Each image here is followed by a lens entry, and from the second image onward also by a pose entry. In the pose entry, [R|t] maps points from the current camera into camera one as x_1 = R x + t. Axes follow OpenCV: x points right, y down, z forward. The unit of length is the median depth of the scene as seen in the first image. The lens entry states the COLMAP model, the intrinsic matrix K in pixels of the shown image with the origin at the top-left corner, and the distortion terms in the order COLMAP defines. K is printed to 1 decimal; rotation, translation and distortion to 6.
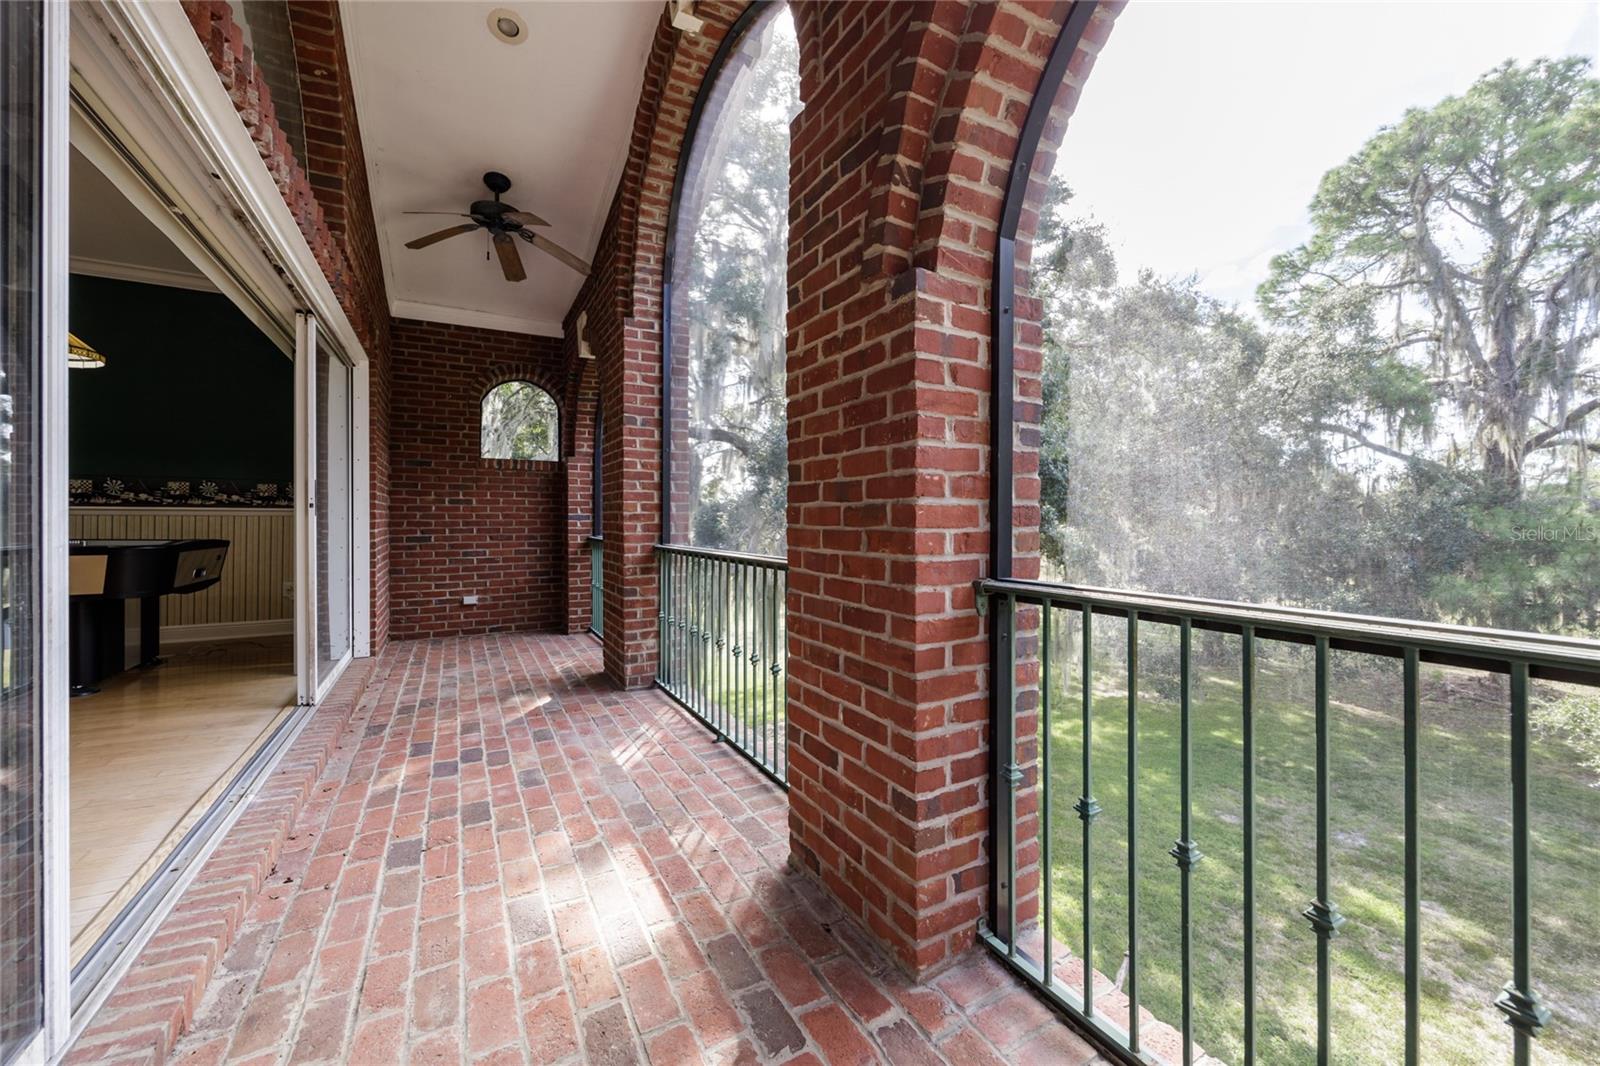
lens RADIAL K [[626.4, 0, 800.0], [0, 626.4, 518.2], [0, 0, 1]] dist [-0.006903, -0.000205]
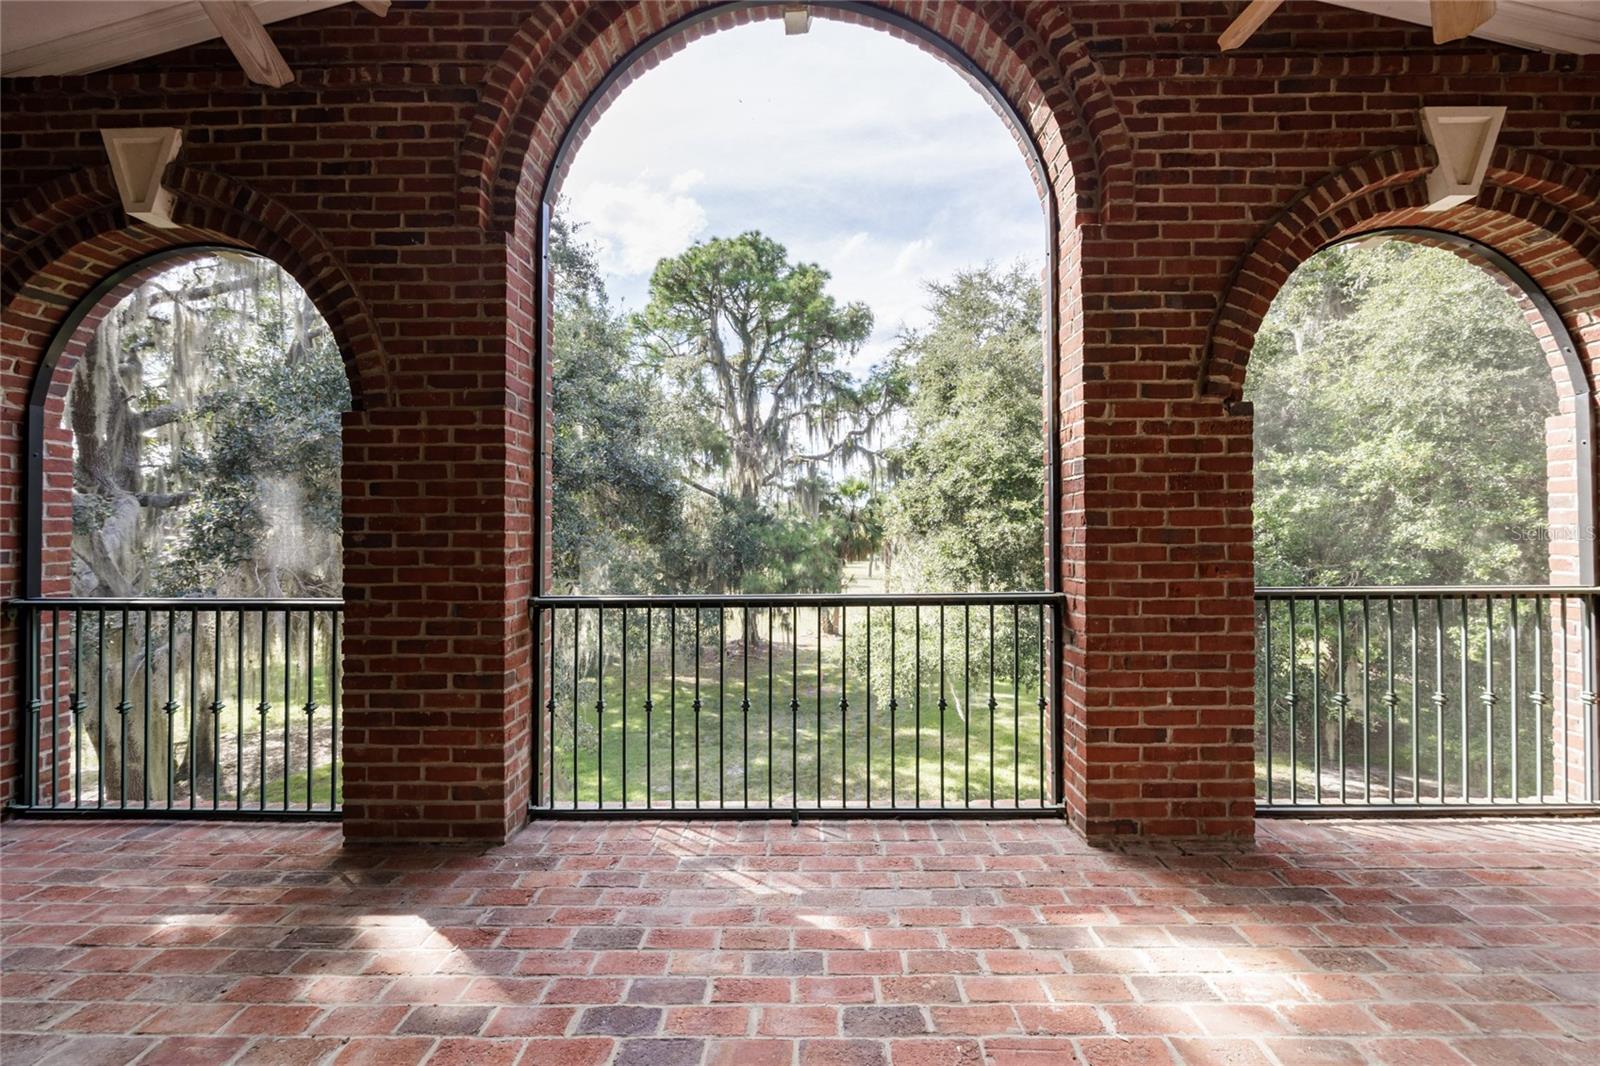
lens RADIAL K [[654.0, 0, 811.9], [0, 654.0, 525.0], [0, 0, 1]] dist [-0.001866, -0.000244]
pose [[0.487698, 0.004375, 0.873002, -1.473152], [0.005101, 0.999956, -0.007860, -0.056072], [-0.872998, 0.008287, 0.487654, 0.924510]]
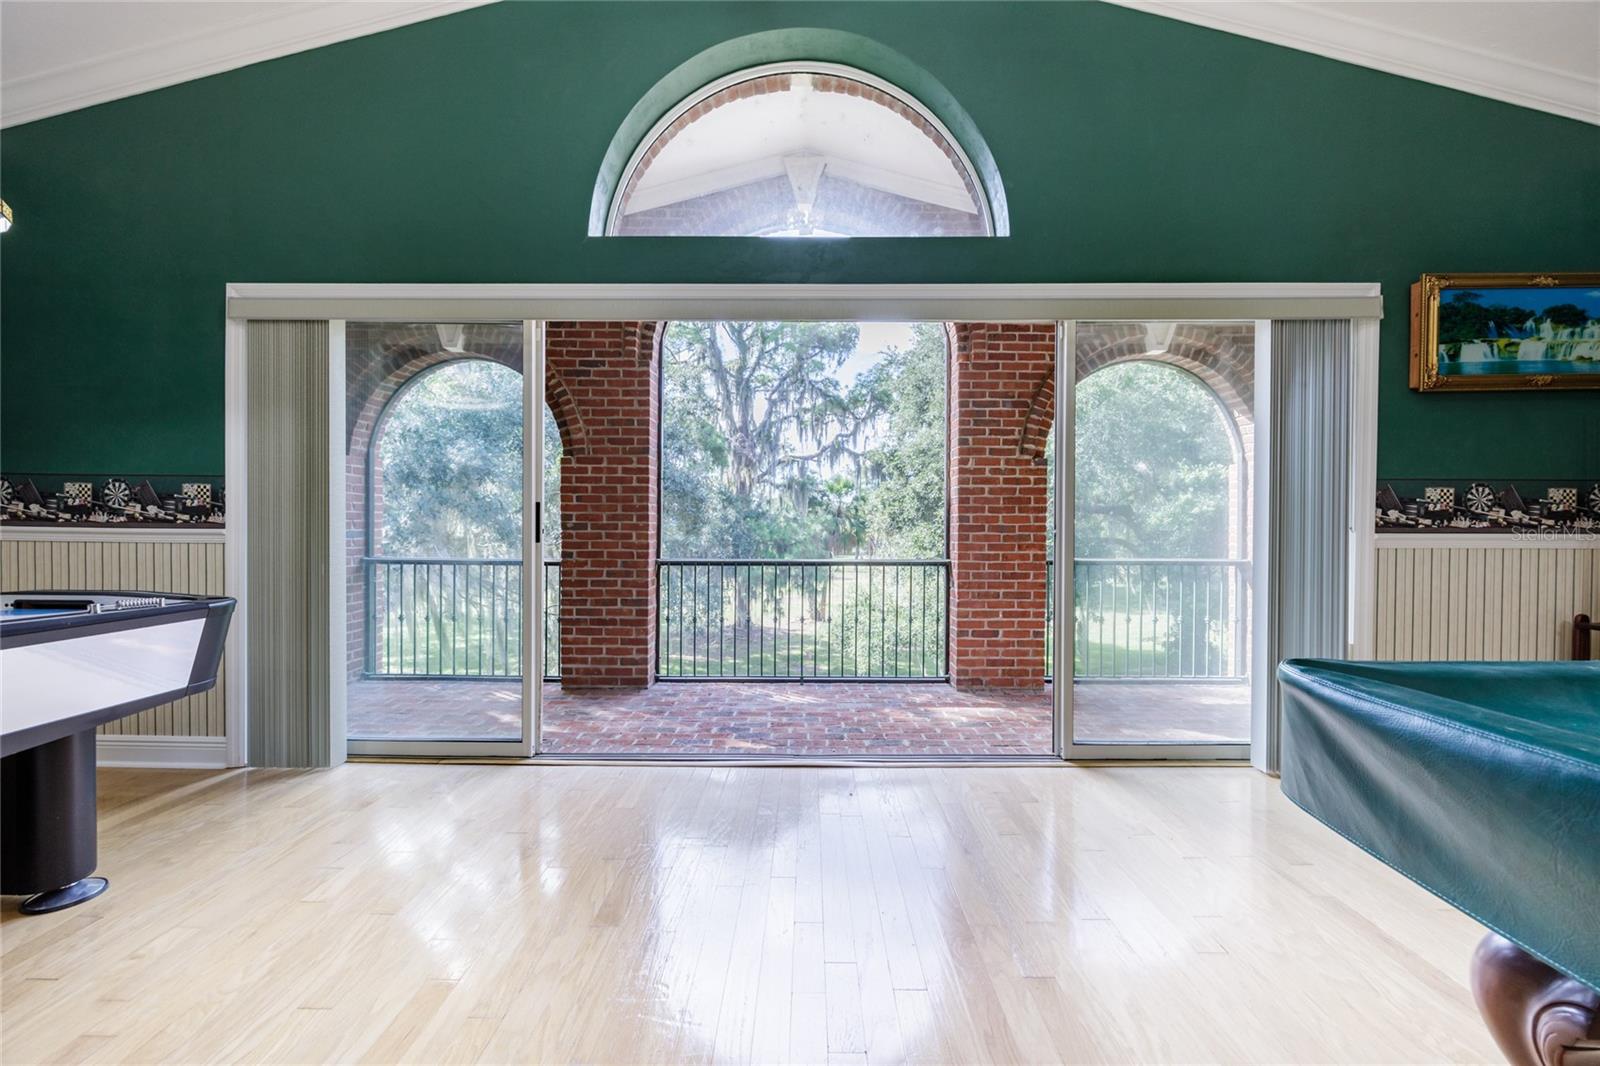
lens RADIAL K [[654.0, 0, 804.8], [0, 654.0, 528.3], [0, 0, 1]] dist [-0.001866, -0.000244]
pose [[0.479649, -0.002004, 0.877458, -2.543047], [-0.005732, 0.999969, 0.005416, -0.051486], [-0.877442, -0.007628, 0.479622, 0.391757]]
